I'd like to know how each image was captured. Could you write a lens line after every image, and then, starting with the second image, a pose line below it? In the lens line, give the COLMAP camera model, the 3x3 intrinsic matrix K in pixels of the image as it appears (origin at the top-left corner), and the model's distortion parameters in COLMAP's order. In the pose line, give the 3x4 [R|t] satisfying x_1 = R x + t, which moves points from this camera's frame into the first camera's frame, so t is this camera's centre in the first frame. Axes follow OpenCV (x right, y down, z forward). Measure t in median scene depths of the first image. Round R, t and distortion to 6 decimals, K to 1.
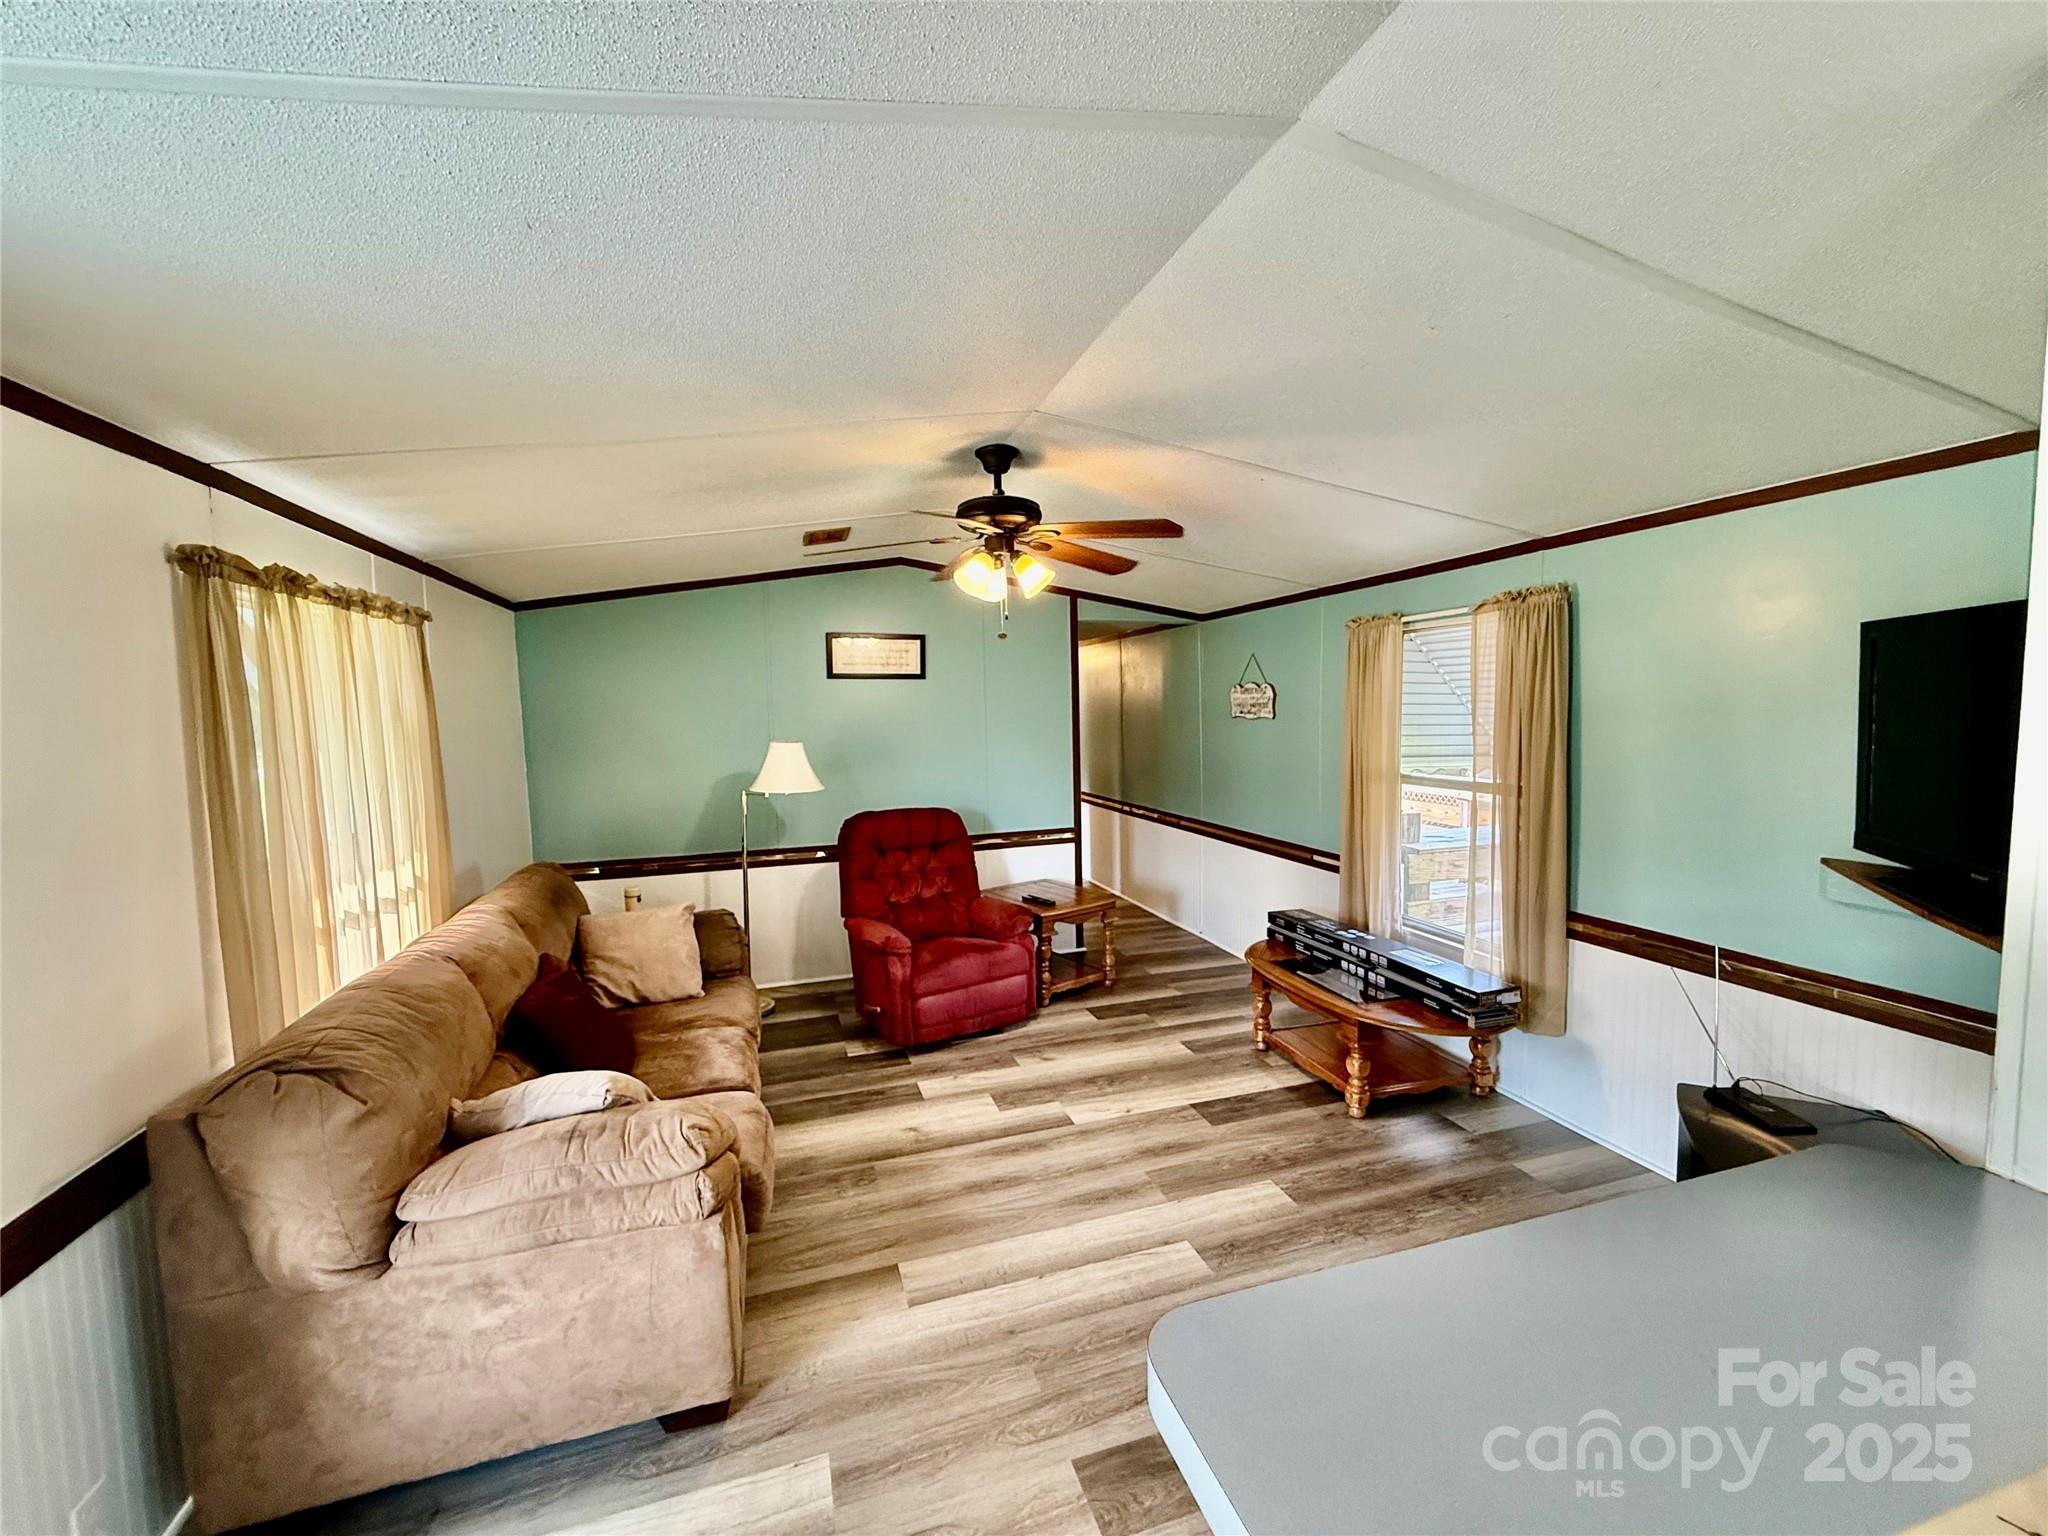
lens RADIAL K [[815.5, 0, 1017.2], [0, 815.5, 764.7], [0, 0, 1]] dist [-0.000822, 0.000413]
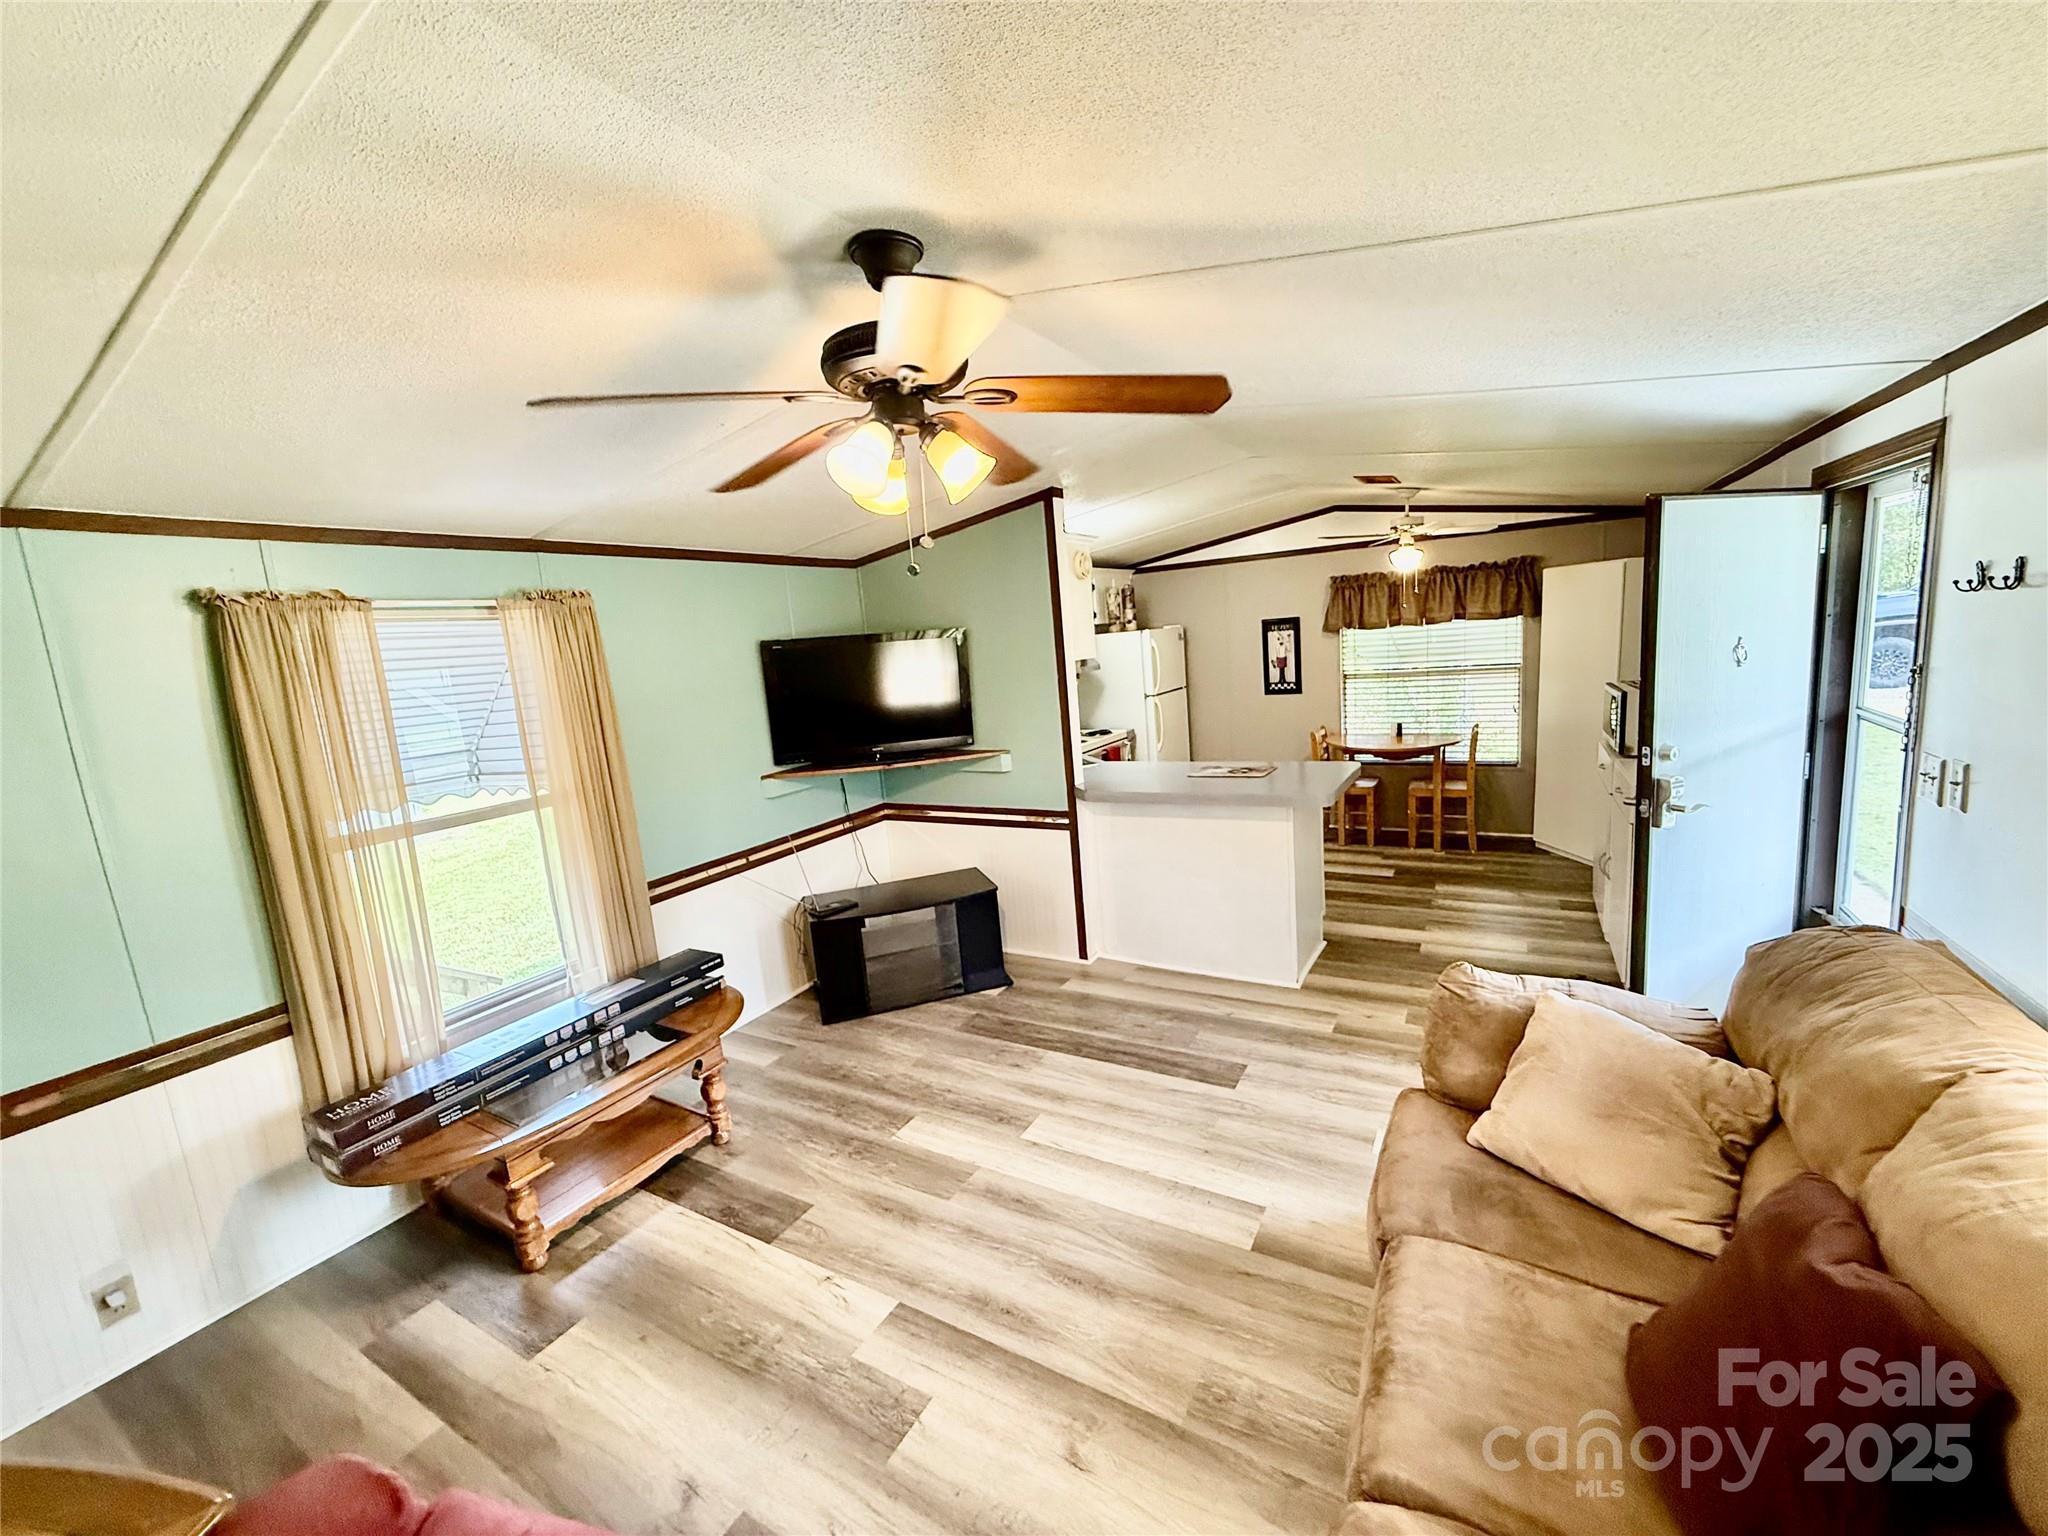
lens RADIAL K [[815.5, 0, 1025.3], [0, 815.5, 766.8], [0, 0, 1]] dist [-0.000822, 0.000413]
pose [[-0.673384, -0.038595, 0.738285, -0.411830], [0.147538, 0.971533, 0.185356, -0.089269], [-0.724422, 0.233741, -0.648520, 1.067720]]
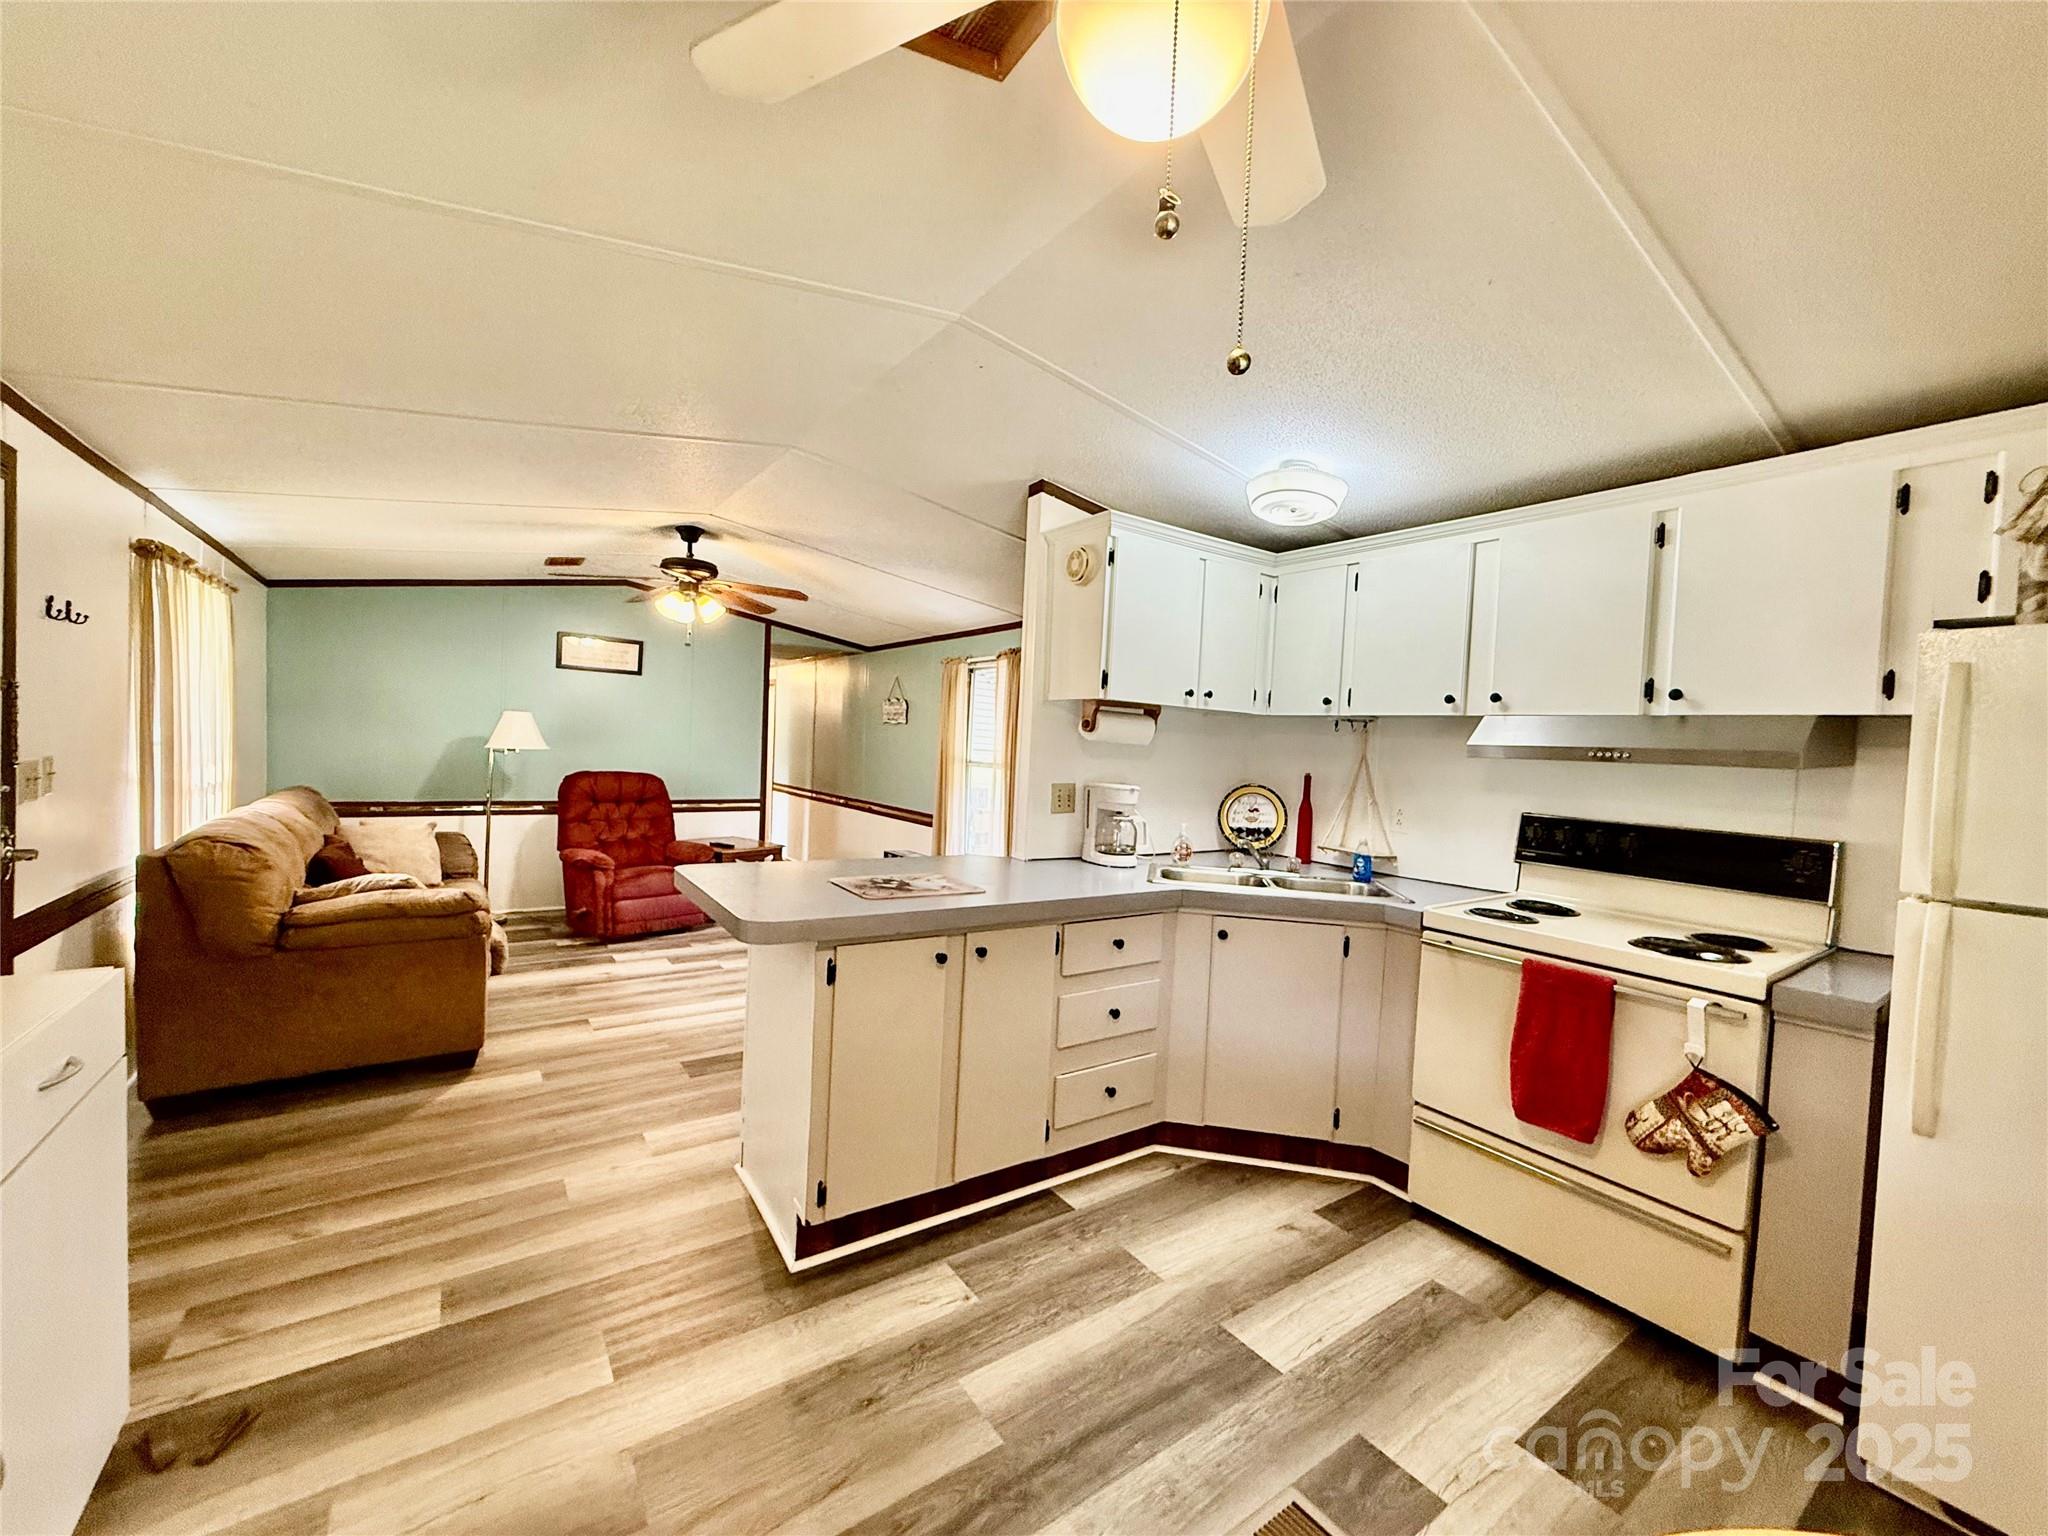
lens RADIAL K [[815.5, 0, 1021.1], [0, 815.5, 774.0], [0, 0, 1]] dist [-0.000822, 0.000413]
pose [[0.952302, 0.052553, 0.300599, 0.104463], [-0.044492, 0.998444, -0.033605, 0.088722], [-0.301897, 0.018628, 0.953158, -0.533173]]
